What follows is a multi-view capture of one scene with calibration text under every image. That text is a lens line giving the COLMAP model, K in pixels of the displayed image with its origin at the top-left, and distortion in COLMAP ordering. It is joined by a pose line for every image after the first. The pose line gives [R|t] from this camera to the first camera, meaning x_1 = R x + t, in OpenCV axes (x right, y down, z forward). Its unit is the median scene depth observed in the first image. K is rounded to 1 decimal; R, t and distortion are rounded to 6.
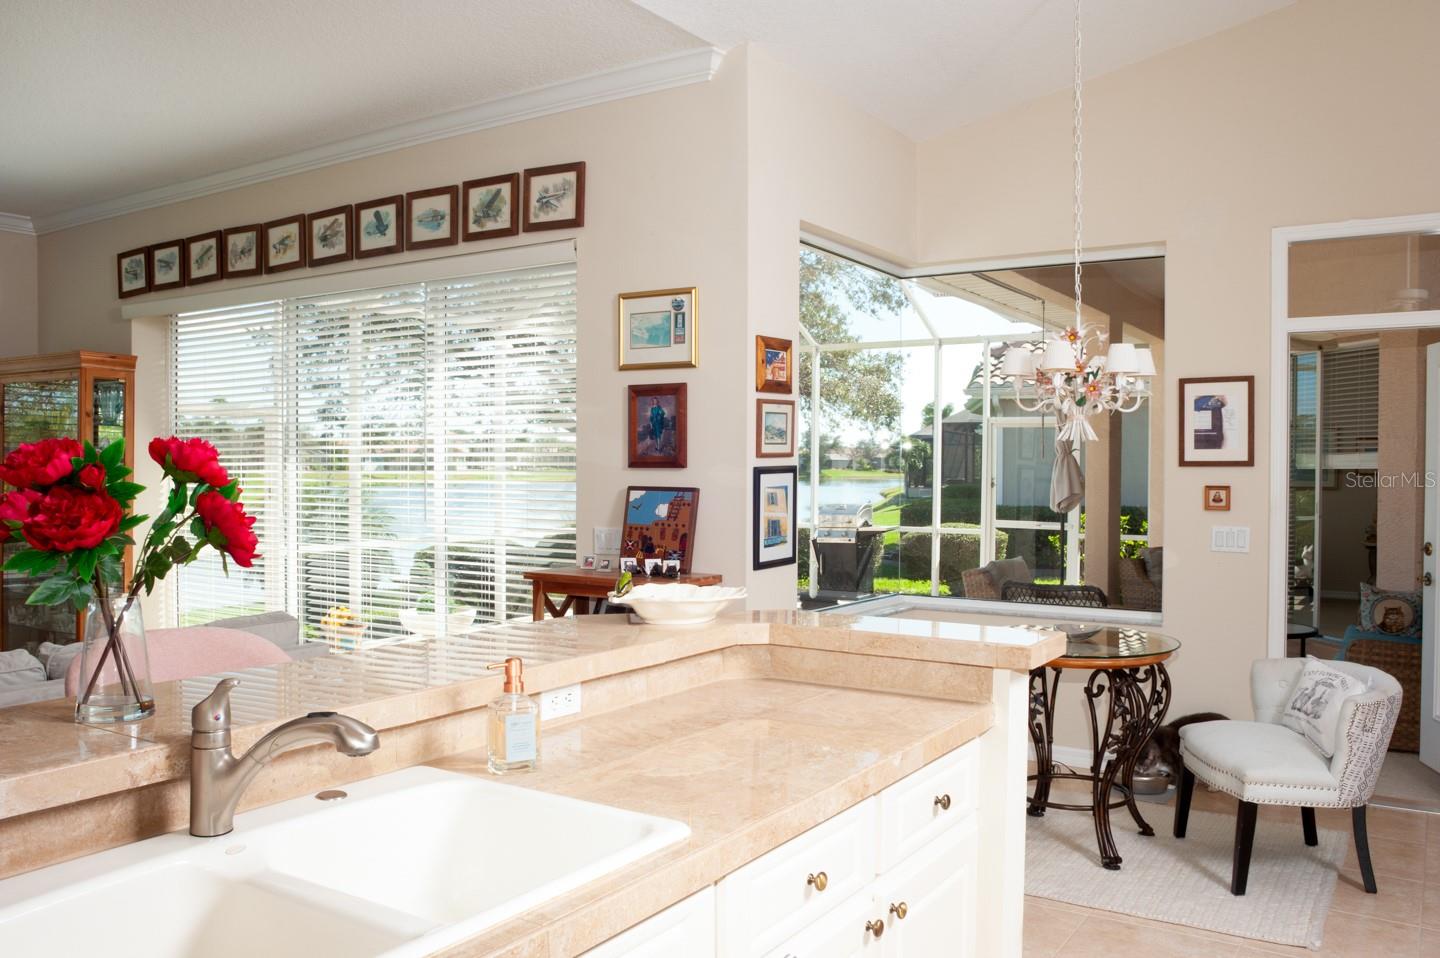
lens RADIAL K [[1123.9, 0, 720.0], [0, 1123.9, 479.0], [0, 0, 1]] dist [-0.110056, 0.081243]
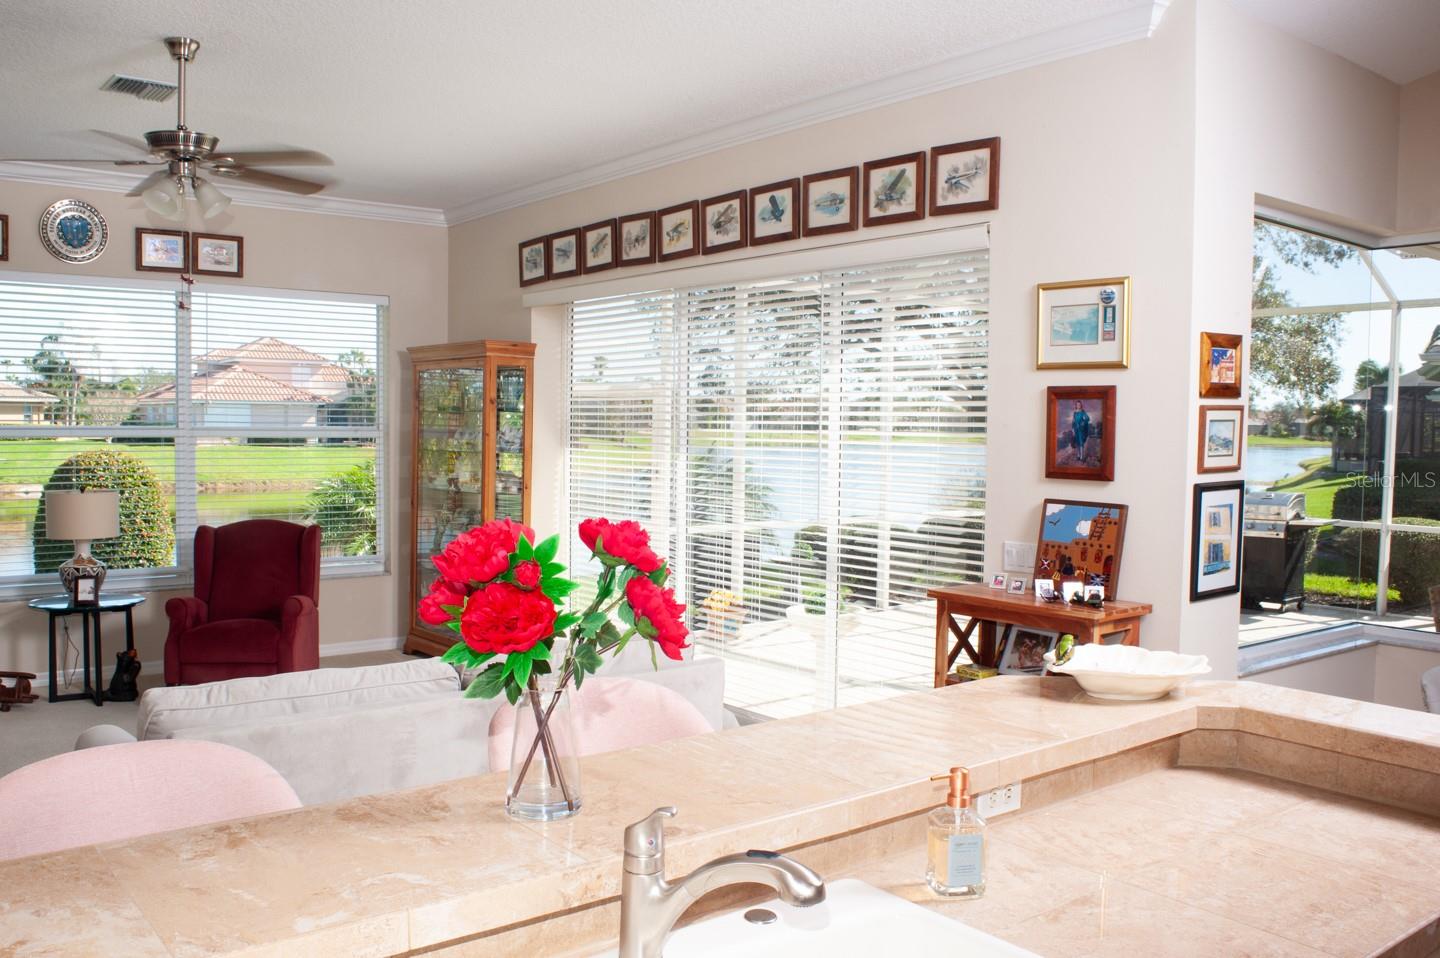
lens RADIAL K [[1178.0, 0, 720.0], [0, 1178.0, 479.0], [0, 0, 1]] dist [-0.114189, 0.100821]
pose [[0.947334, 0.023617, -0.319374, -0.028484], [-0.013673, 0.999350, 0.033342, -0.035477], [0.319954, -0.027219, 0.947042, 0.029148]]
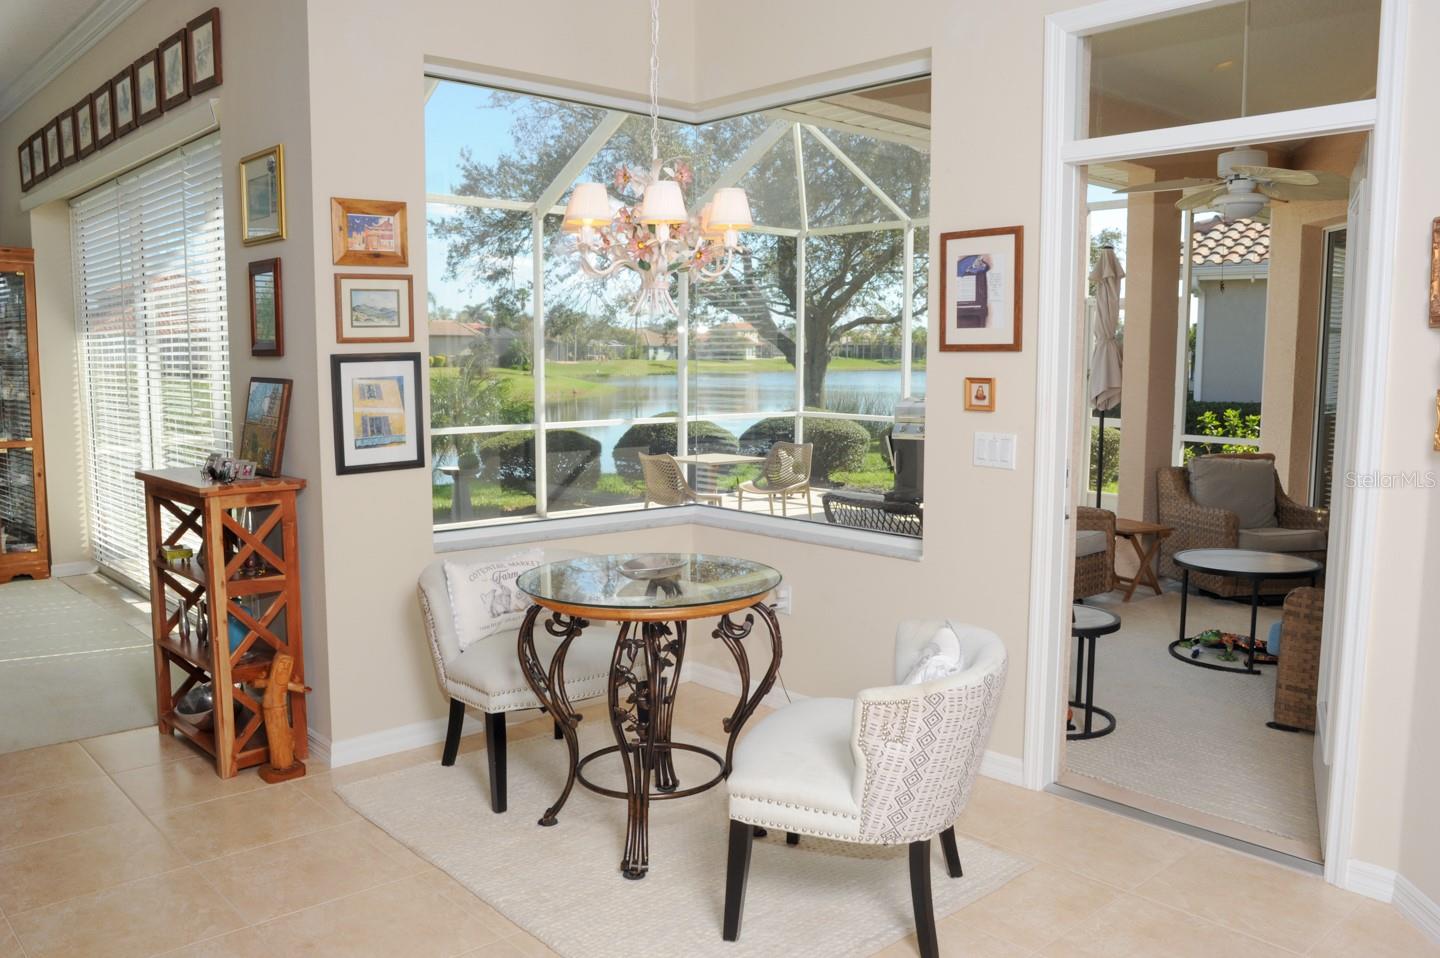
lens RADIAL K [[1123.9, 0, 720.0], [0, 1123.9, 479.0], [0, 0, 1]] dist [-0.110056, 0.081243]
pose [[0.967996, 0.026173, -0.249597, 0.478132], [-0.001458, 0.995117, 0.098696, 0.000003], [0.250962, -0.095174, 0.963307, 0.230421]]
